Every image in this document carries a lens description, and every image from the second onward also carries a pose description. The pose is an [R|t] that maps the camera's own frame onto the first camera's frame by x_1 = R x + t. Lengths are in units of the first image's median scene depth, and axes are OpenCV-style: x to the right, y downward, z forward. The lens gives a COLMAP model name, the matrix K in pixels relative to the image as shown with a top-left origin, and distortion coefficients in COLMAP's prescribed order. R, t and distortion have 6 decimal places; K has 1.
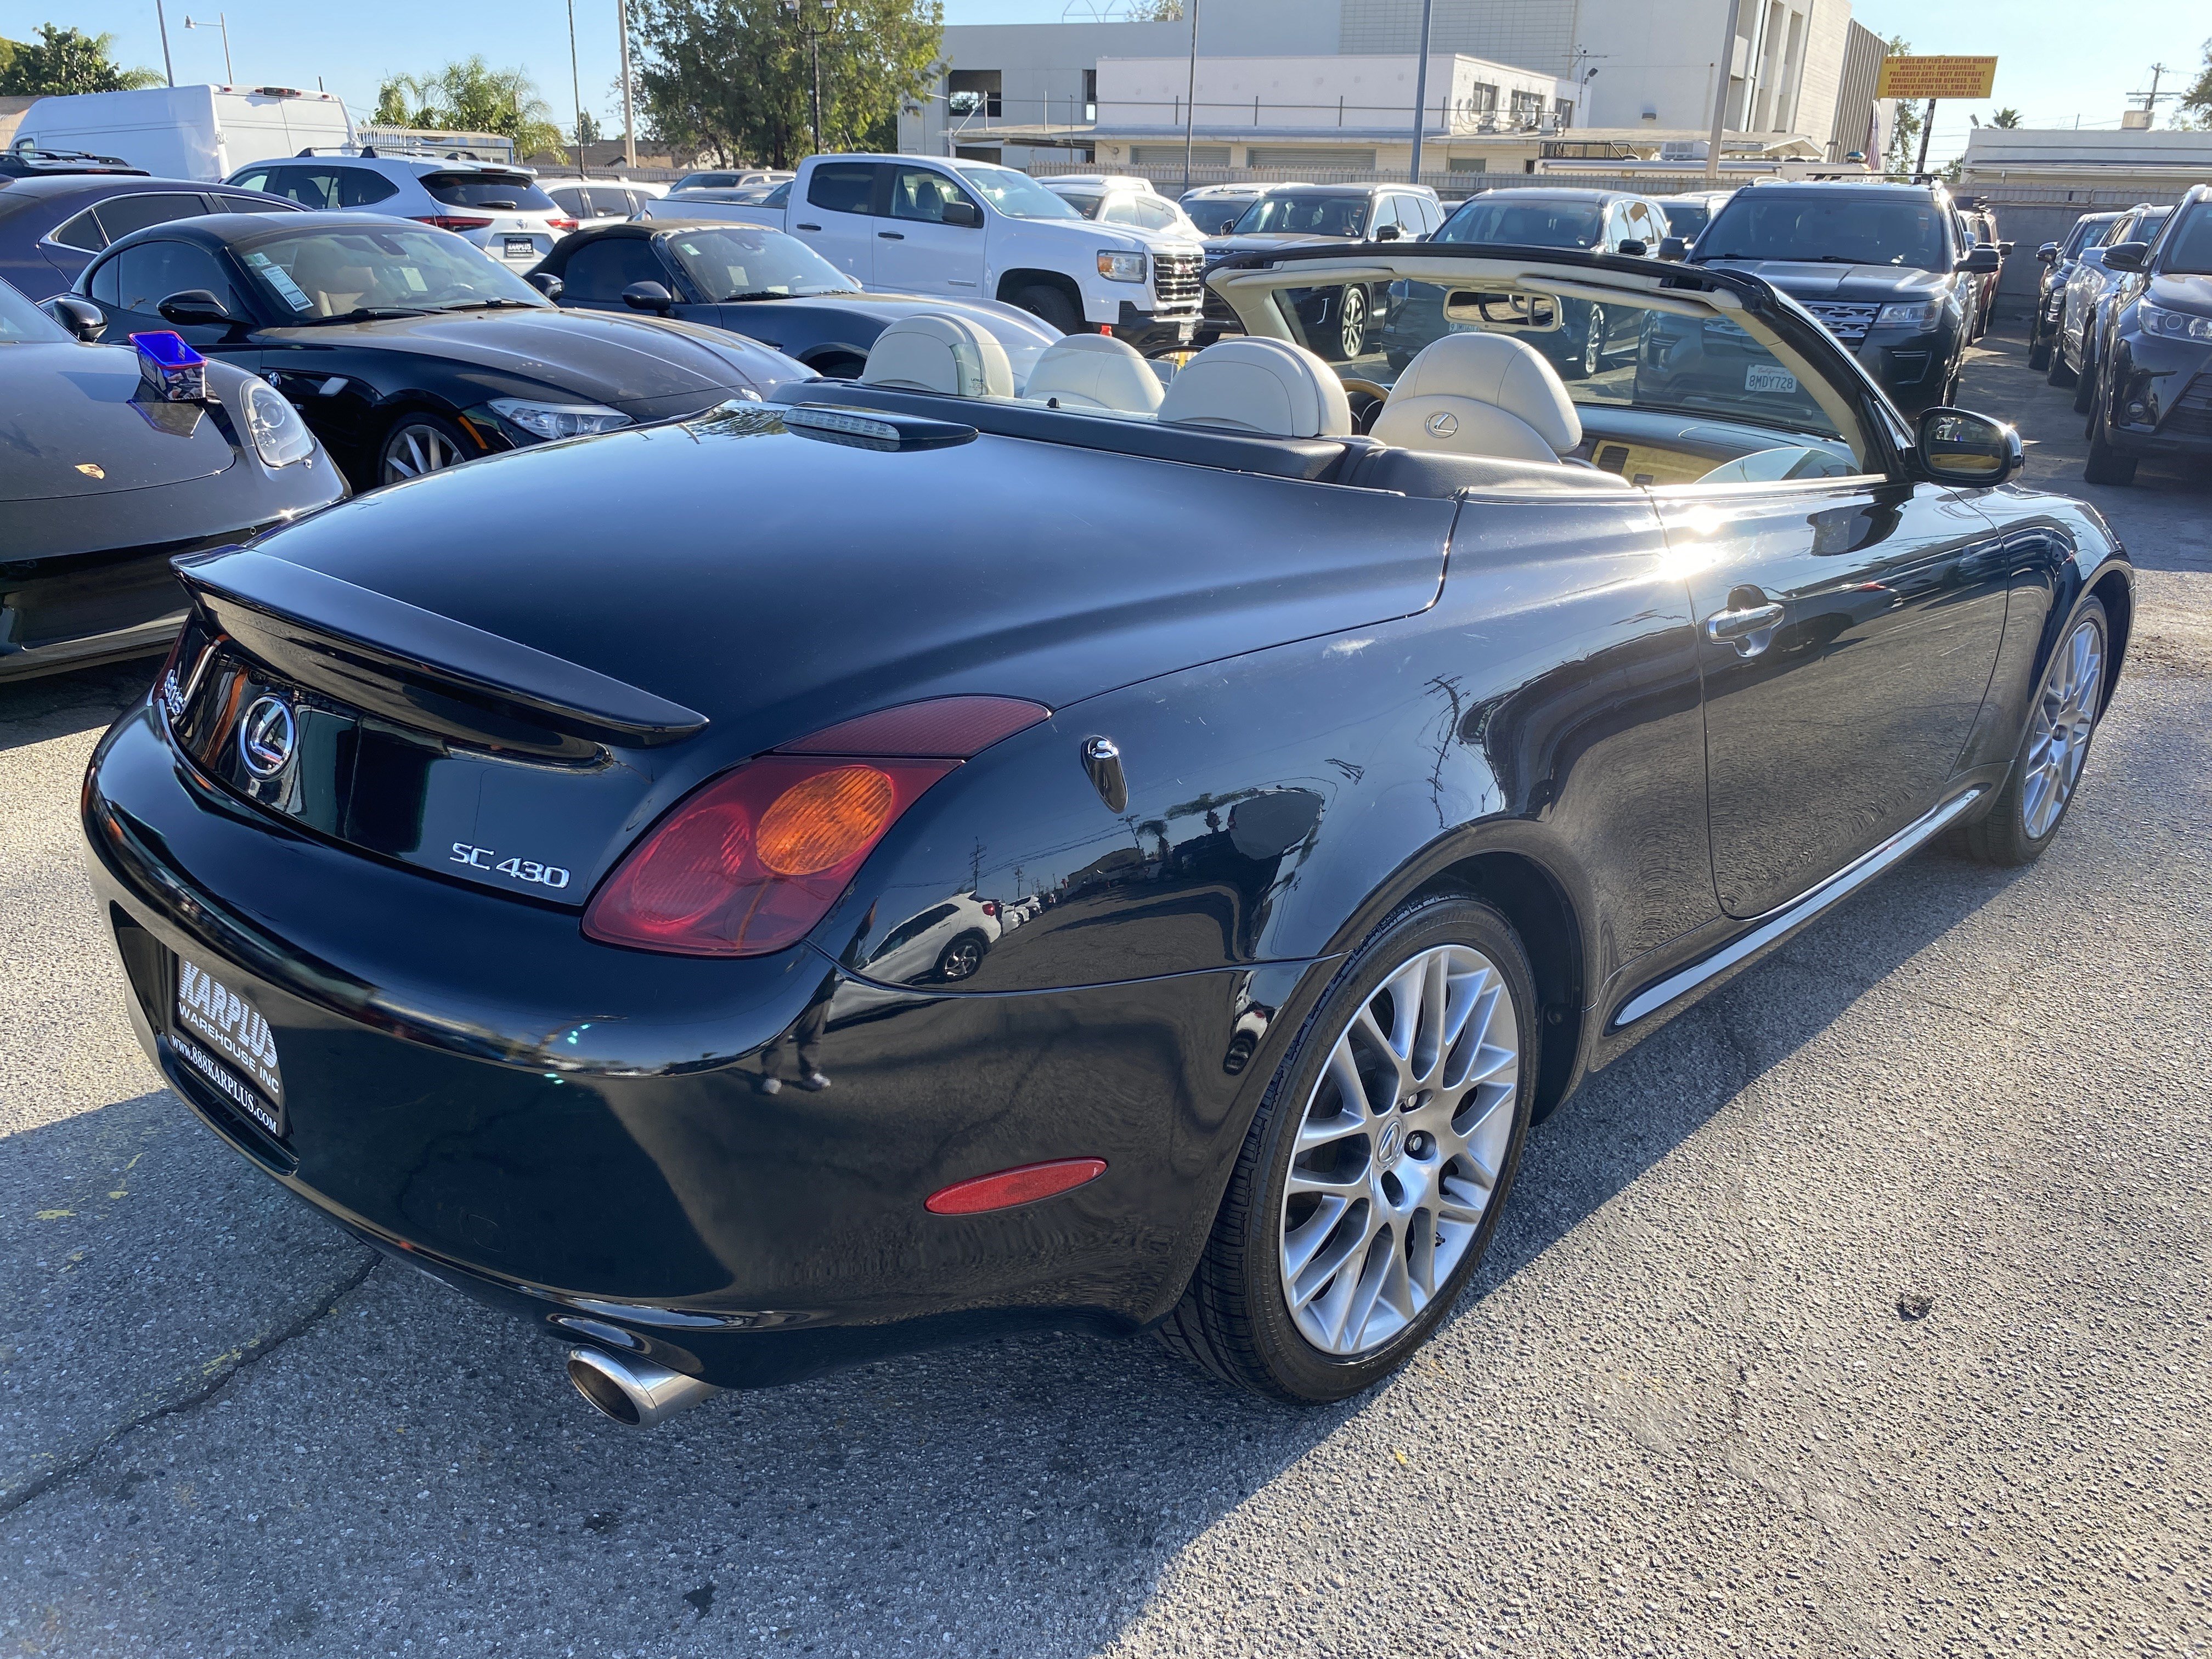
lens RADIAL K [[1718.1, 0, 1106.0], [0, 1718.1, 829.5], [0, 0, 1]] dist [-0.004654, -0.005931]
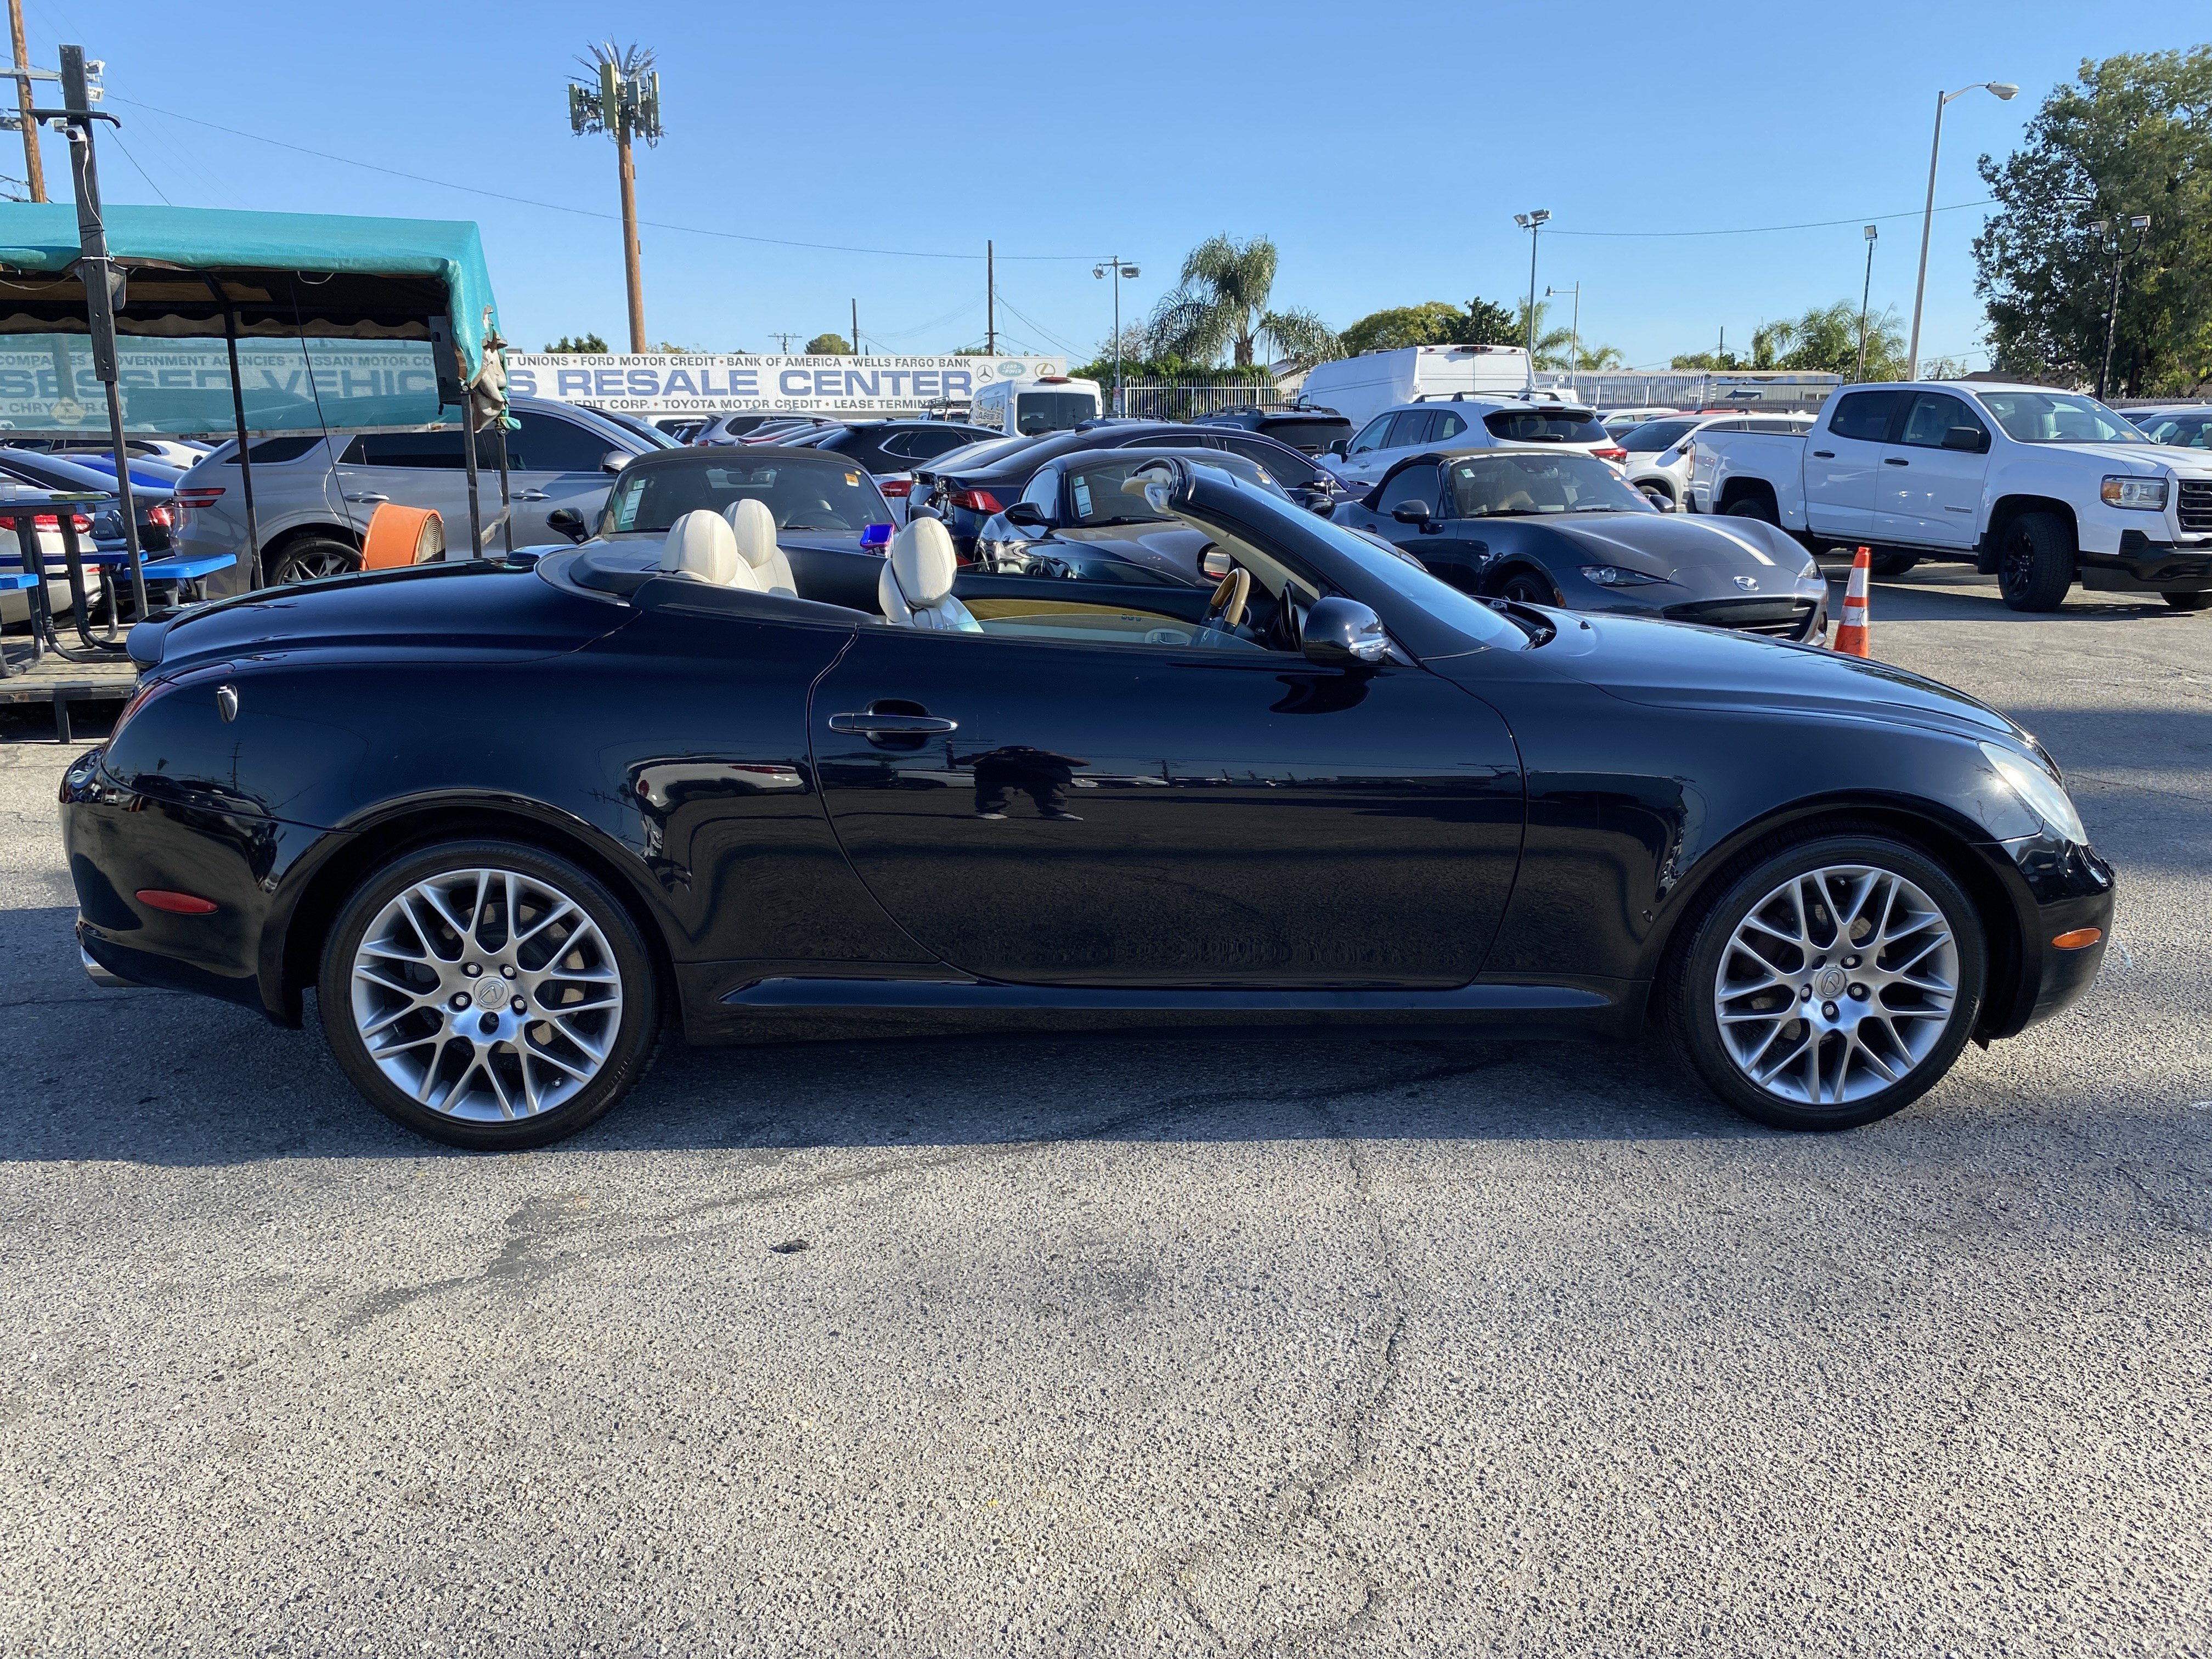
lens RADIAL K [[1718.1, 0, 1106.0], [0, 1718.1, 829.5], [0, 0, 1]] dist [-0.004654, -0.005931]
pose [[0.723664, 0.134813, -0.676857, 0.227296], [-0.218844, 0.974948, -0.039793, -0.003904], [0.654536, 0.176923, 0.735038, 0.022621]]
